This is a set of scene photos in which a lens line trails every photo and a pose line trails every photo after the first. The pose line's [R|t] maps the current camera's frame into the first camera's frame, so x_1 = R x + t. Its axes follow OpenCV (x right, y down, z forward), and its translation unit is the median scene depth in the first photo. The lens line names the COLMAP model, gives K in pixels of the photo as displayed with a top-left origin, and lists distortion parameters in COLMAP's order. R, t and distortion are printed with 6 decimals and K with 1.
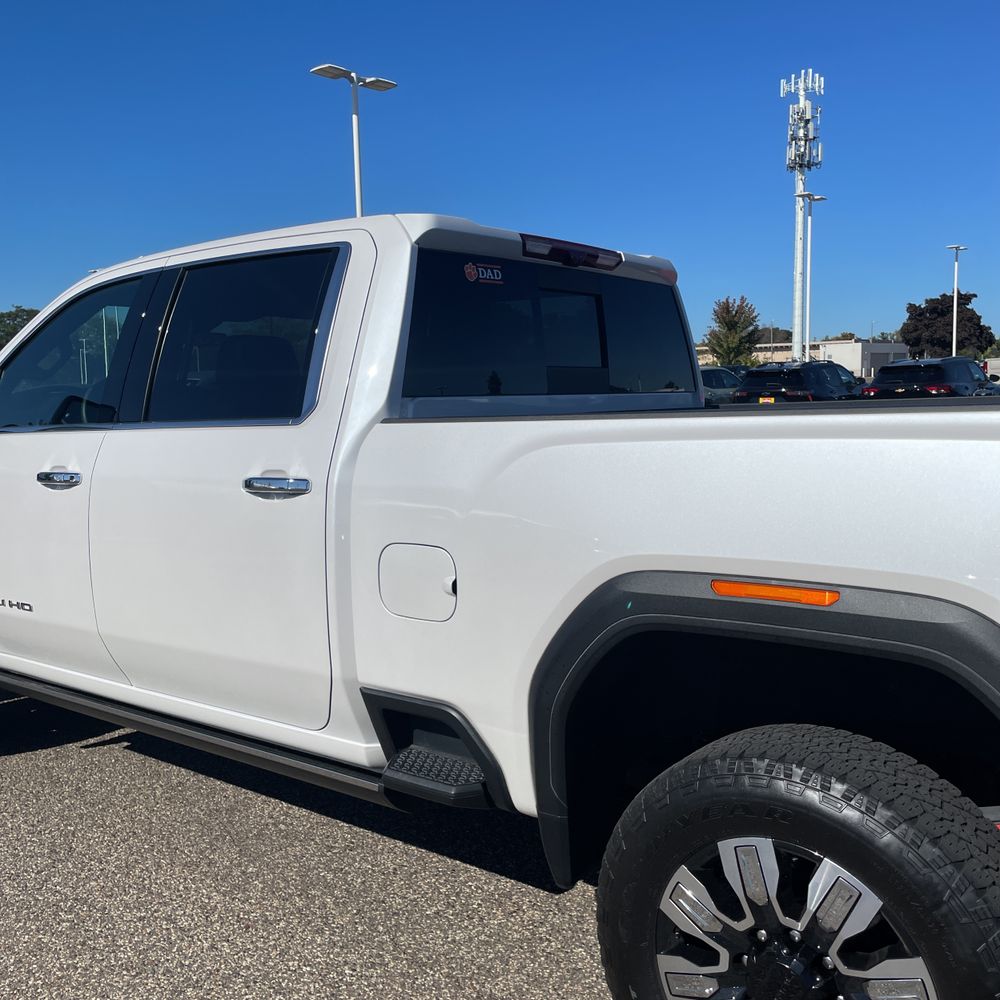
lens RADIAL K [[1008.2, 0, 499.6], [0, 1008.2, 489.4], [0, 0, 1]] dist [0.095586, -0.125960]
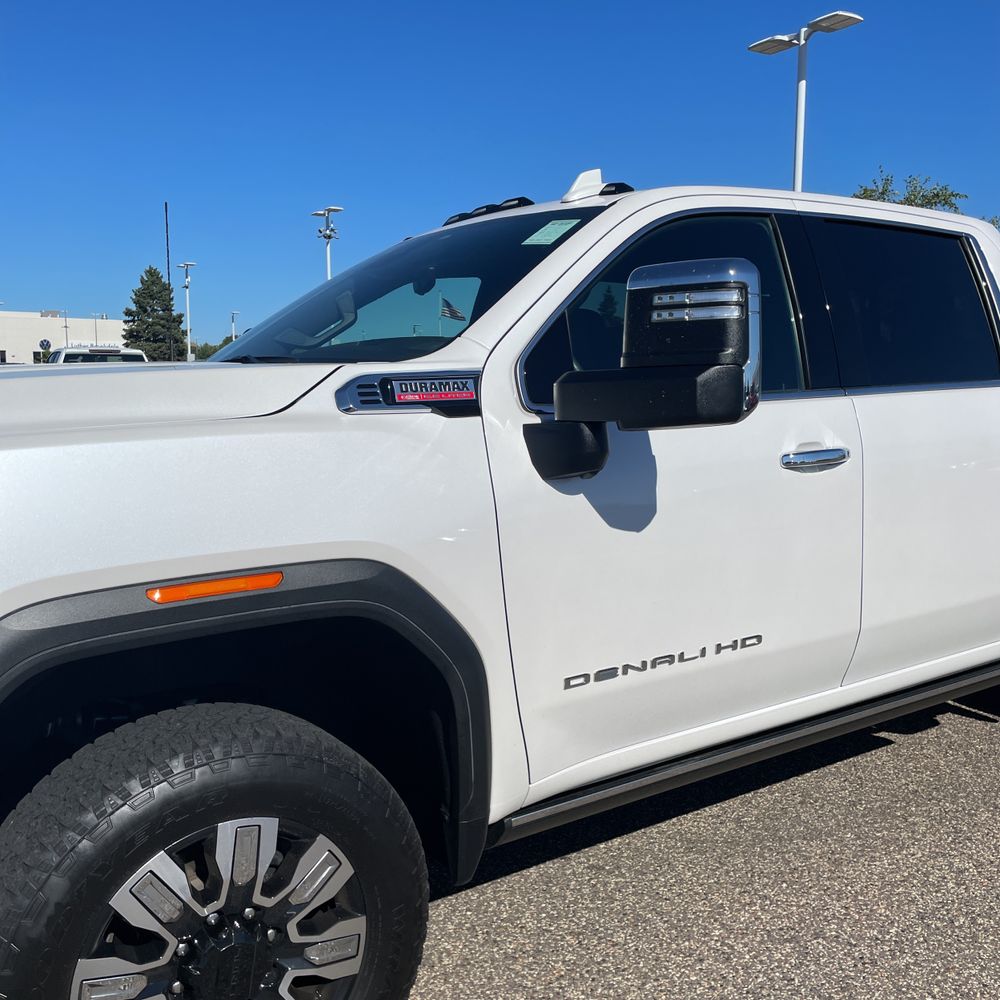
lens RADIAL K [[1006.3, 0, 503.1], [0, 1006.3, 502.3], [0, 0, 1]] dist [0.094581, -0.132886]
pose [[0.302890, -0.092262, 0.948549, -1.083468], [0.093684, 0.993365, 0.066706, -0.044752], [-0.948410, 0.068659, 0.309524, 0.846962]]
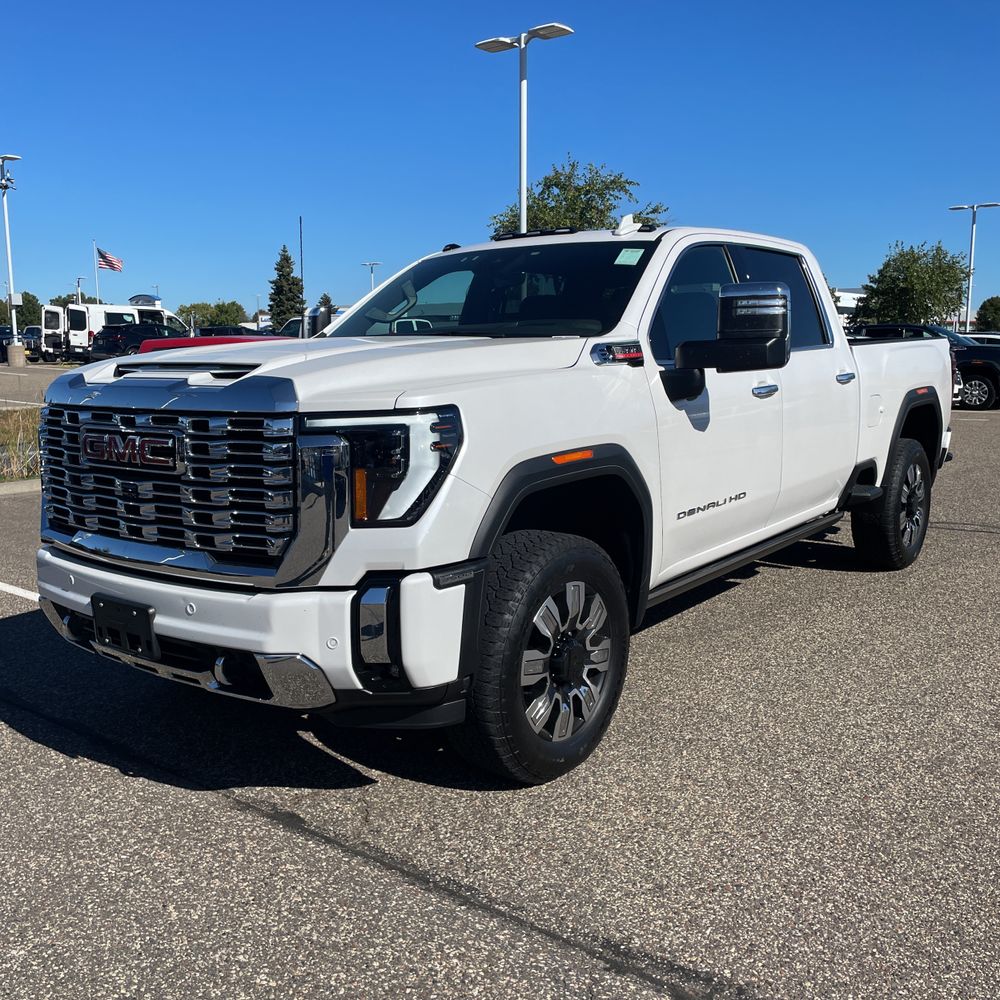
lens RADIAL K [[1005.5, 0, 493.6], [0, 1005.5, 496.8], [0, 0, 1]] dist [0.046429, -0.008864]
pose [[-0.005831, -0.130504, 0.991431, -1.551144], [0.108083, 0.985557, 0.130367, -0.074246], [-0.994125, 0.107917, 0.008358, 1.175035]]
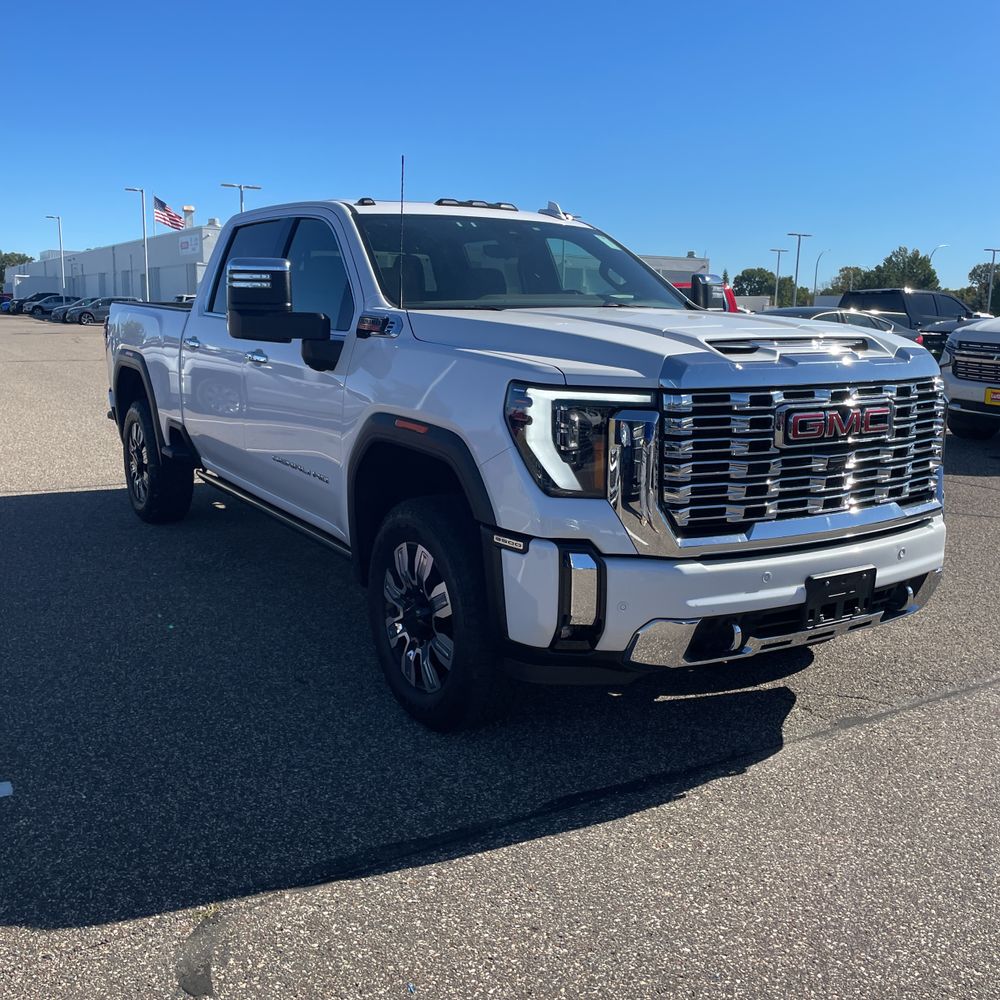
lens RADIAL K [[1013.3, 0, 499.2], [0, 1013.3, 494.3], [0, 0, 1]] dist [0.117819, -0.115779]
pose [[-0.945476, -0.056510, 0.320752, -0.744498], [0.033129, 0.963038, 0.267320, -0.216123], [-0.324002, 0.263371, -0.908657, 2.345073]]
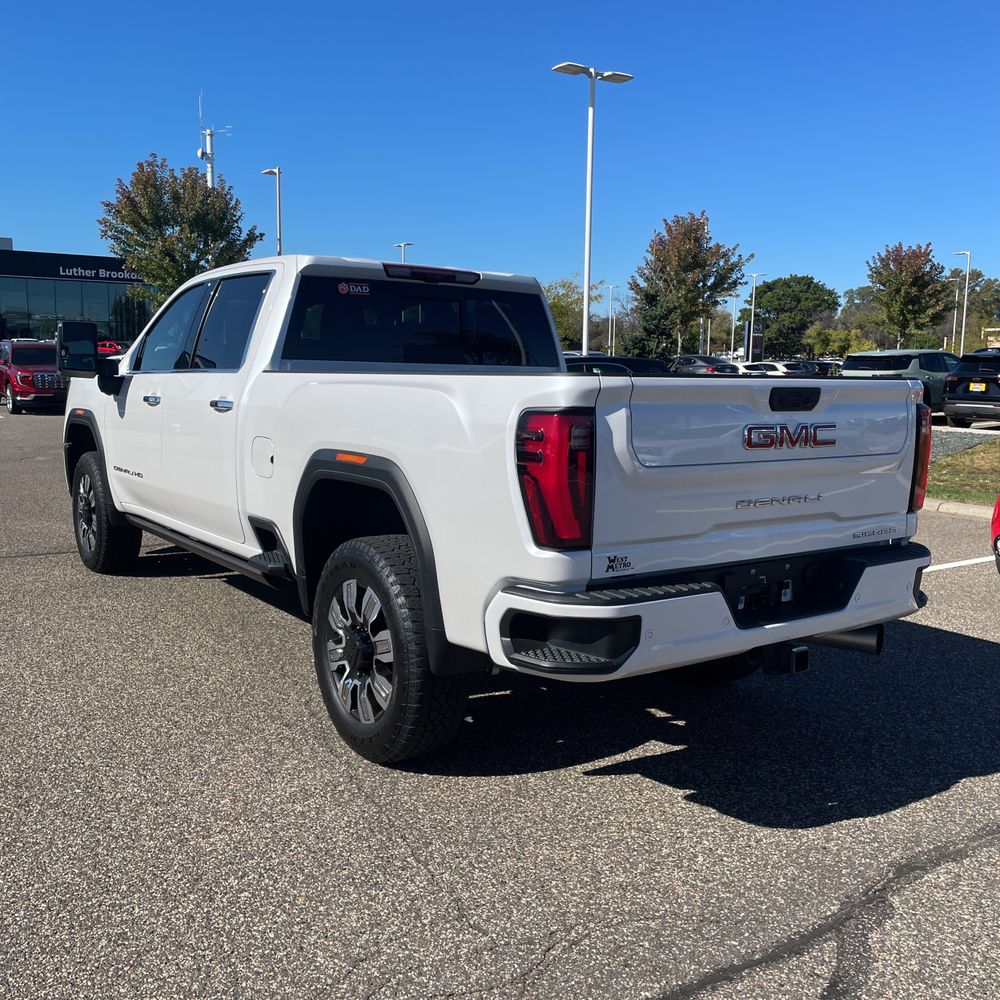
lens RADIAL K [[1008.9, 0, 519.6], [0, 1008.9, 497.6], [0, 0, 1]] dist [0.093539, -0.145705]
pose [[0.961813, 0.075528, -0.263080, 0.540923], [-0.066218, 0.996831, 0.044092, 0.031730], [0.265577, -0.024988, 0.963766, -0.429297]]
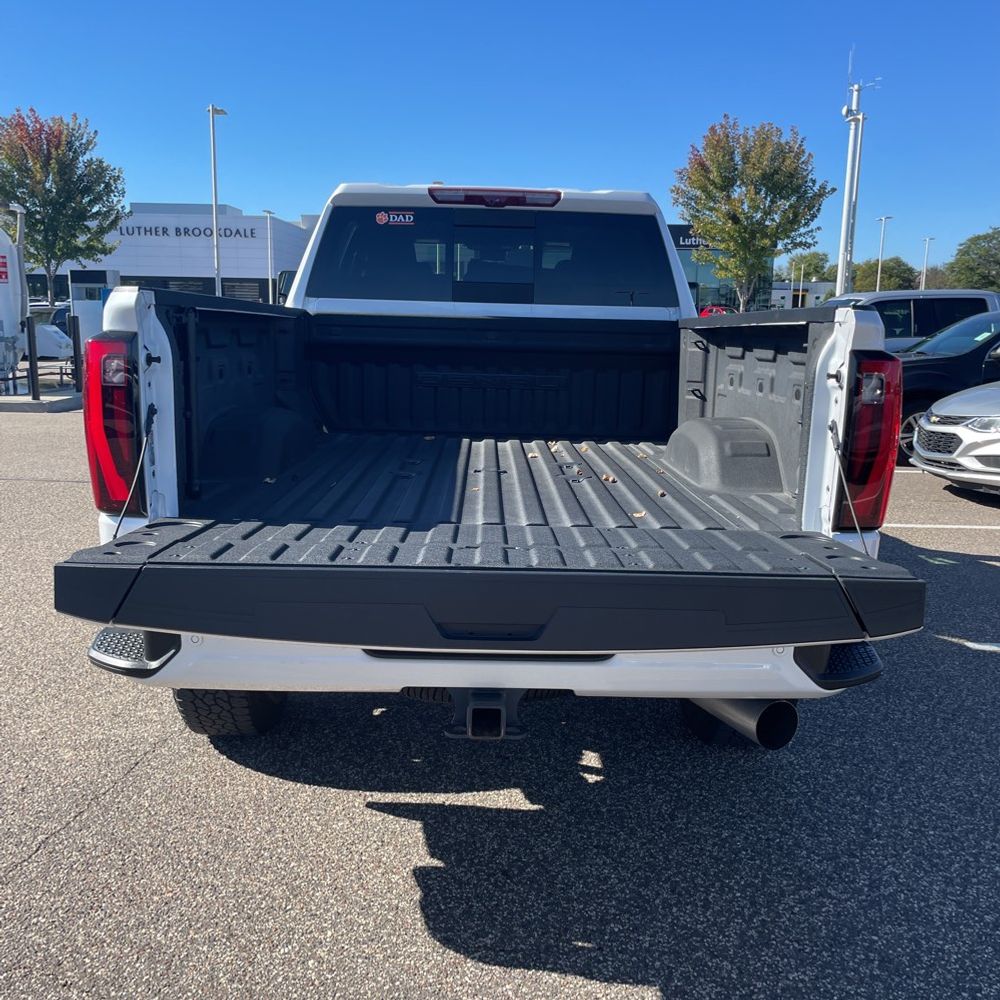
lens RADIAL K [[1003.8, 0, 494.7], [0, 1003.8, 512.2], [0, 0, 1]] dist [0.101058, -0.146807]
pose [[0.622265, 0.182109, -0.761329, 0.984791], [-0.108967, 0.983246, 0.146128, -0.012468], [0.775185, -0.007971, 0.631684, 0.110344]]
